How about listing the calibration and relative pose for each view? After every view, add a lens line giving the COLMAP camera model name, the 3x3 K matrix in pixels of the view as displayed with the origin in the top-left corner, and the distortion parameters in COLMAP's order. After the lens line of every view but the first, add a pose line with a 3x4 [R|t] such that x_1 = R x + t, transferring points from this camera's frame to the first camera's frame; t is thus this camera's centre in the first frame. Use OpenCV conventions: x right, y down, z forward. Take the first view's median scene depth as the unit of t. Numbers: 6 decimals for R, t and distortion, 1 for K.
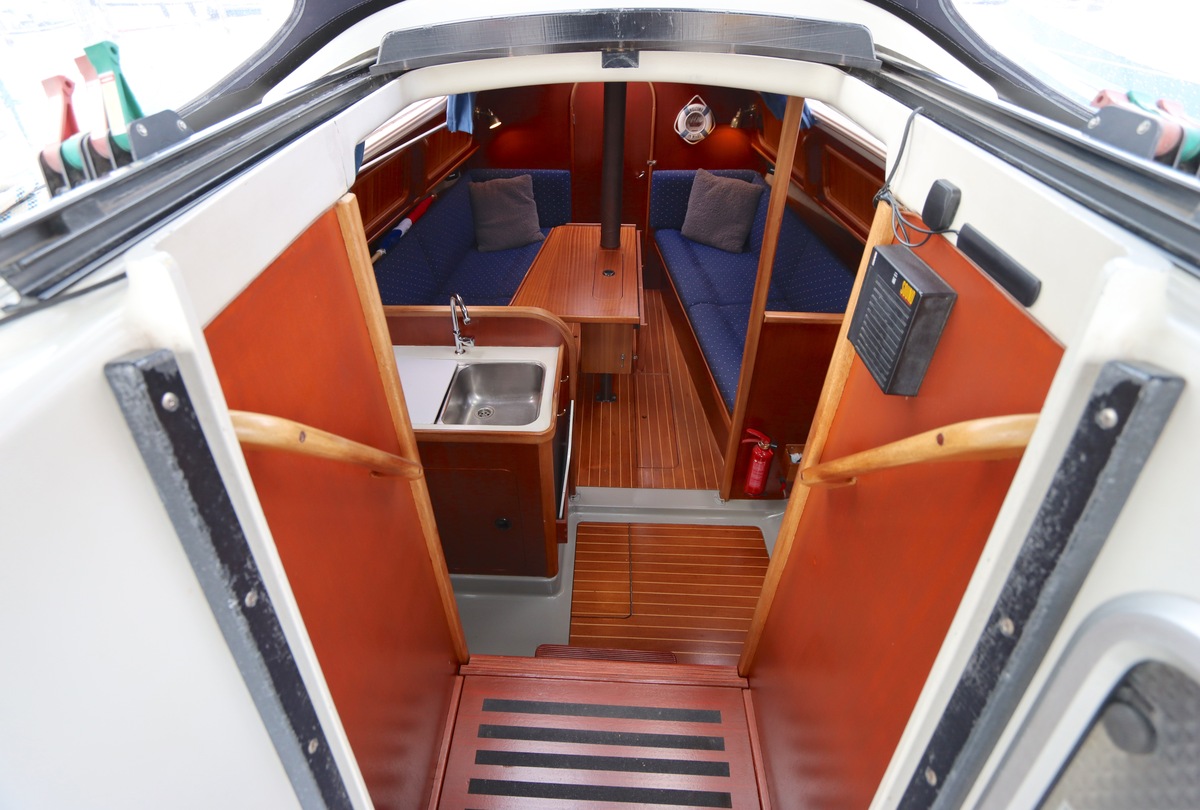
lens RADIAL K [[586.9, 0, 579.7], [0, 586.9, 389.3], [0, 0, 1]] dist [-0.002989, -0.000106]
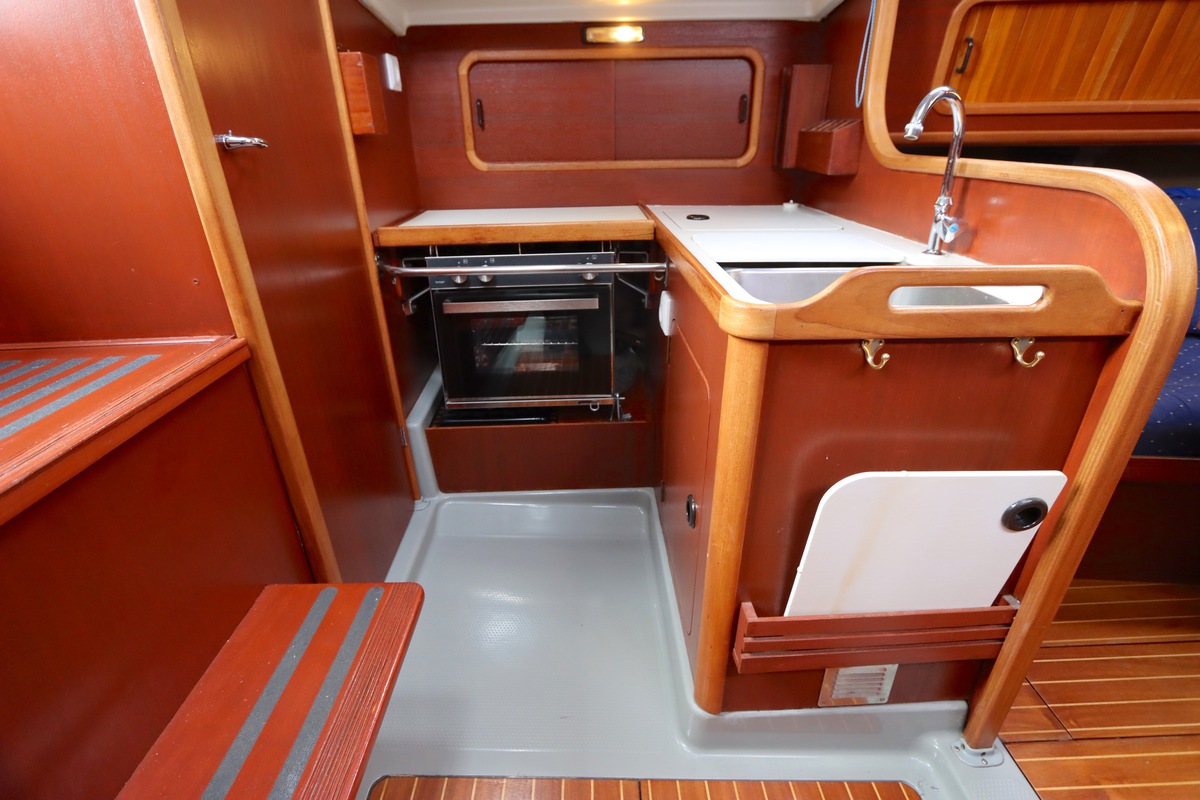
lens RADIAL K [[564.4, 0, 598.1], [0, 564.4, 394.3], [0, 0, 1]] dist [-0.015659, 0.000855]
pose [[0.070525, 0.428382, -0.900841, 0.160486], [-0.590393, 0.745849, 0.308457, 0.028499], [0.804029, 0.510096, 0.305514, 0.435651]]
